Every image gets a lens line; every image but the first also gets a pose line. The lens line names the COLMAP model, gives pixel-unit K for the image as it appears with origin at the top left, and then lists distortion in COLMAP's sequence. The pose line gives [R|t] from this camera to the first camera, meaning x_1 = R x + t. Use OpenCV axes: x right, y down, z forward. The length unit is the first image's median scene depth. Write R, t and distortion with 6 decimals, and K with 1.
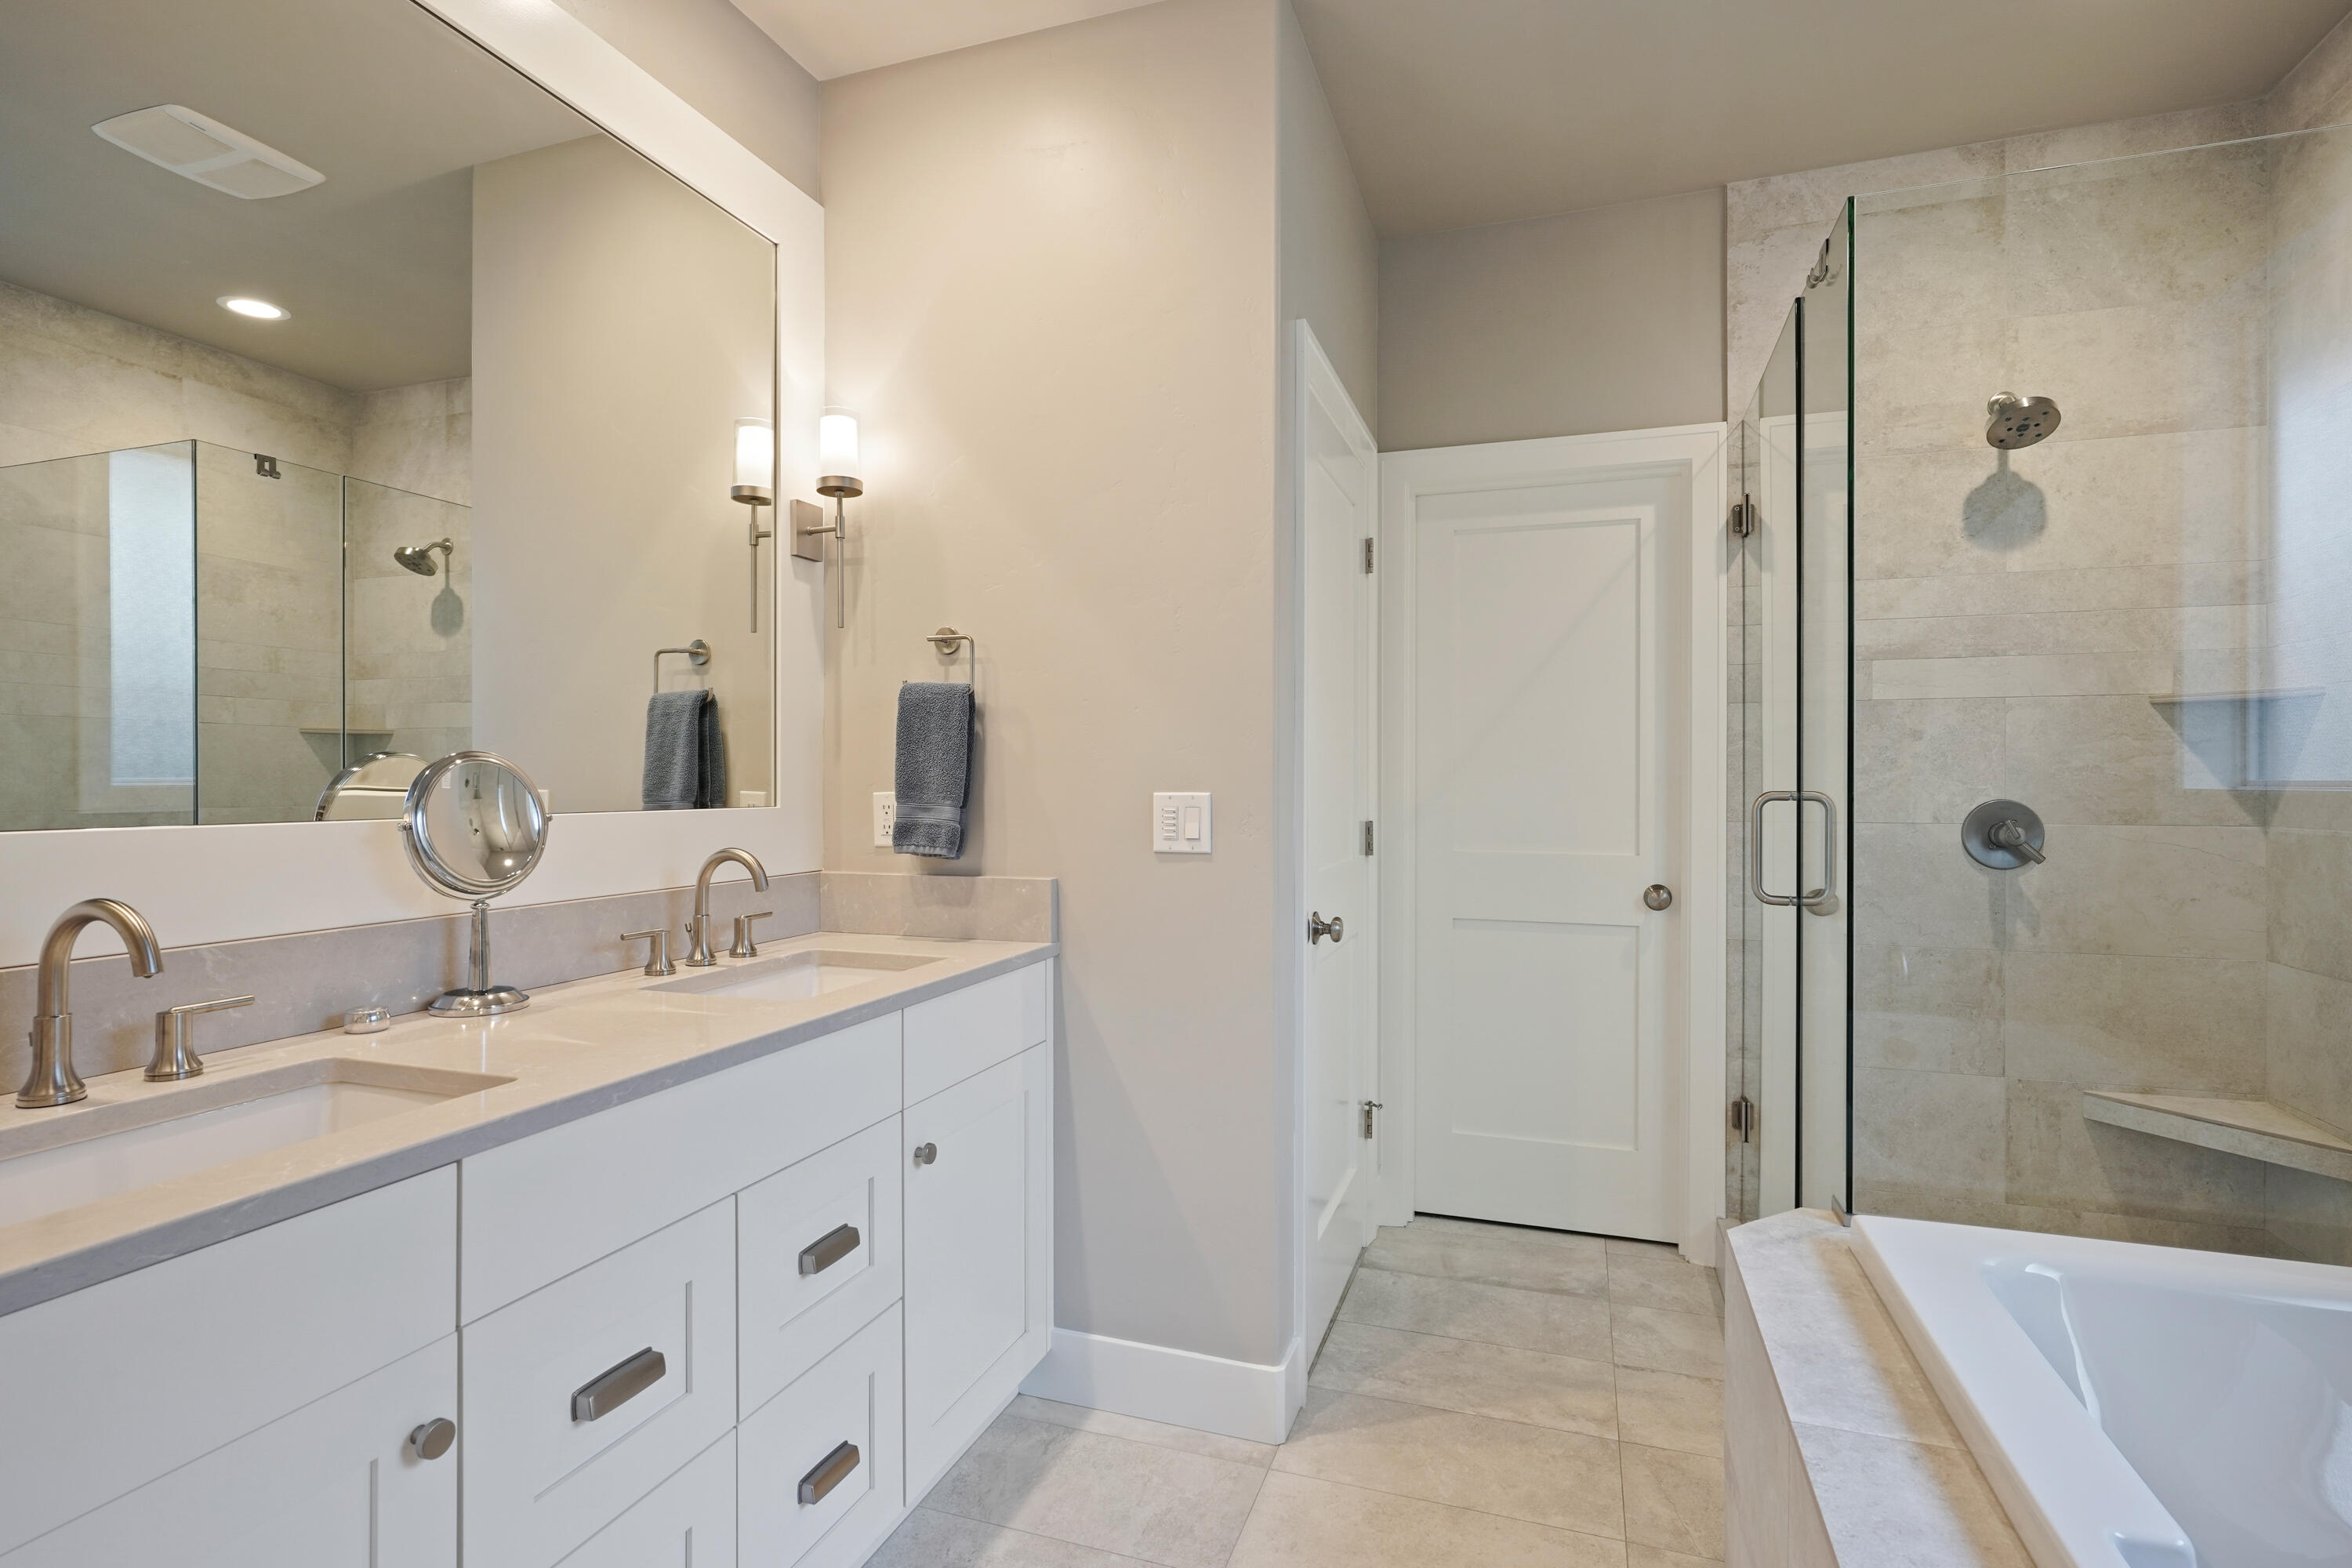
lens RADIAL K [[1131.4, 0, 1164.1], [0, 1131.4, 786.3], [0, 0, 1]] dist [-0.011447, 0.007582]
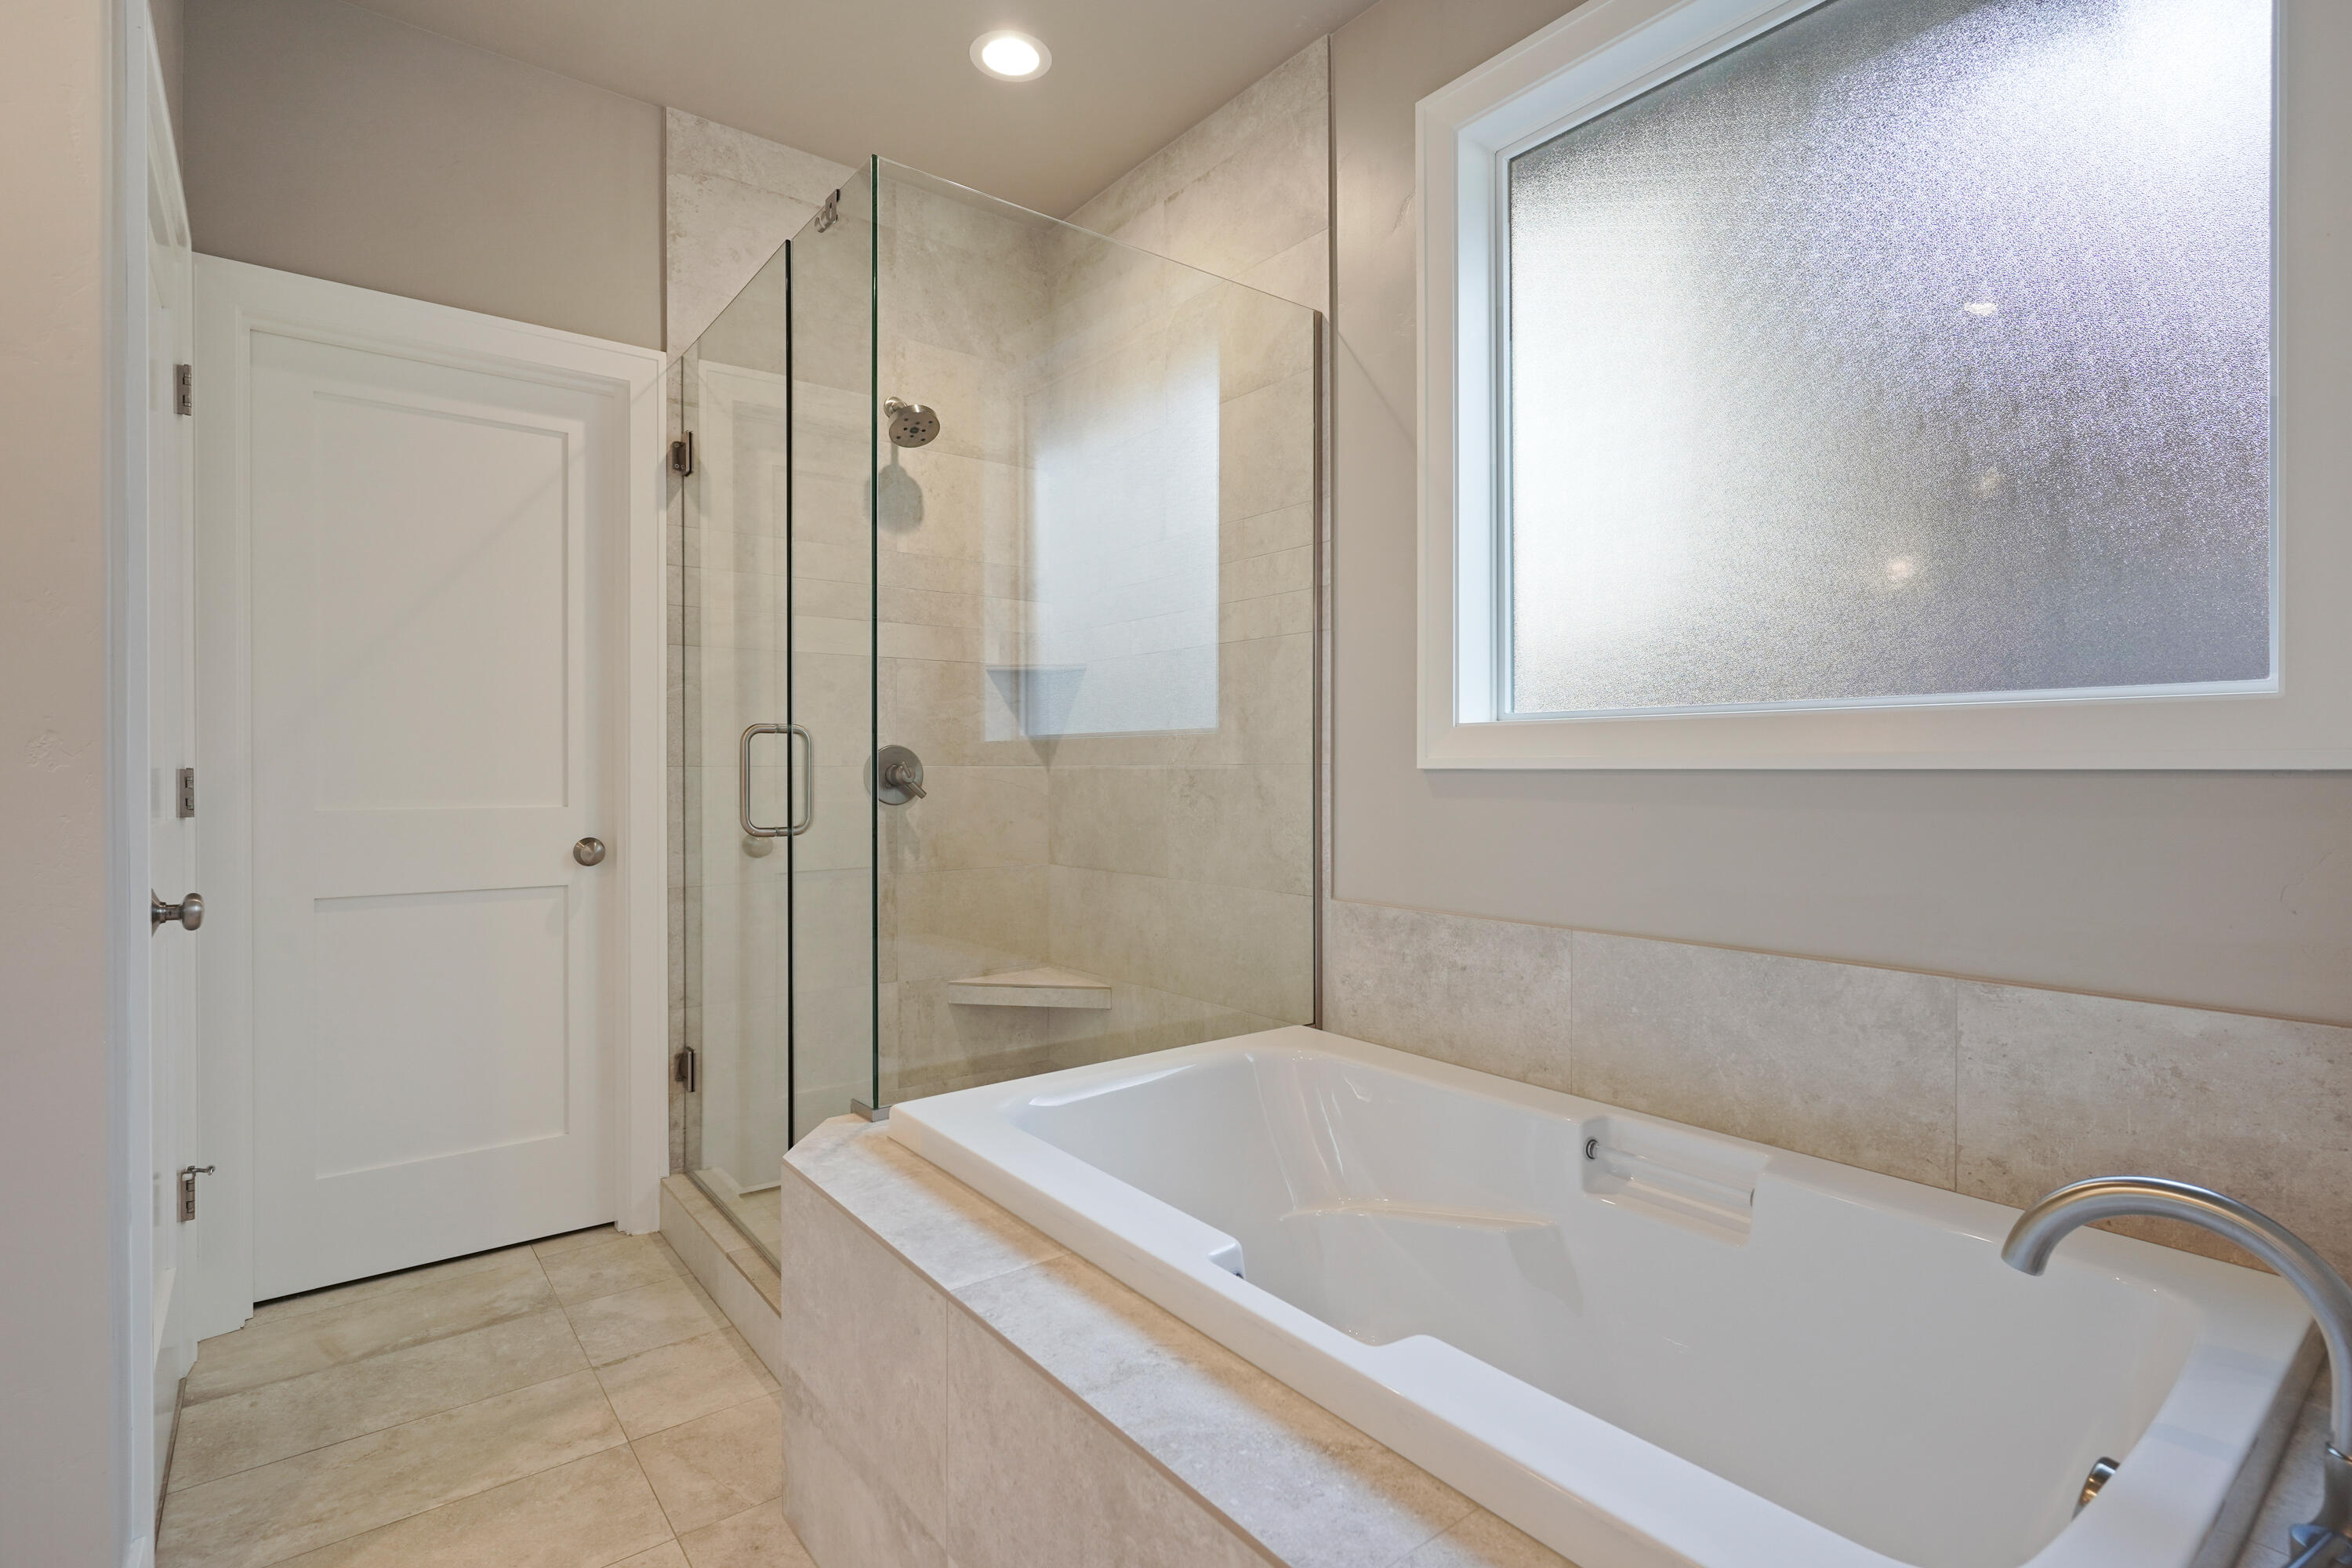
lens RADIAL K [[1131.4, 0, 1184.0], [0, 1131.4, 773.7], [0, 0, 1]] dist [-0.011447, 0.007582]
pose [[0.535225, -0.005828, 0.844689, -0.086857], [0.003972, 0.999983, 0.004383, 0.036940], [-0.844700, 0.001009, 0.535239, 0.114453]]
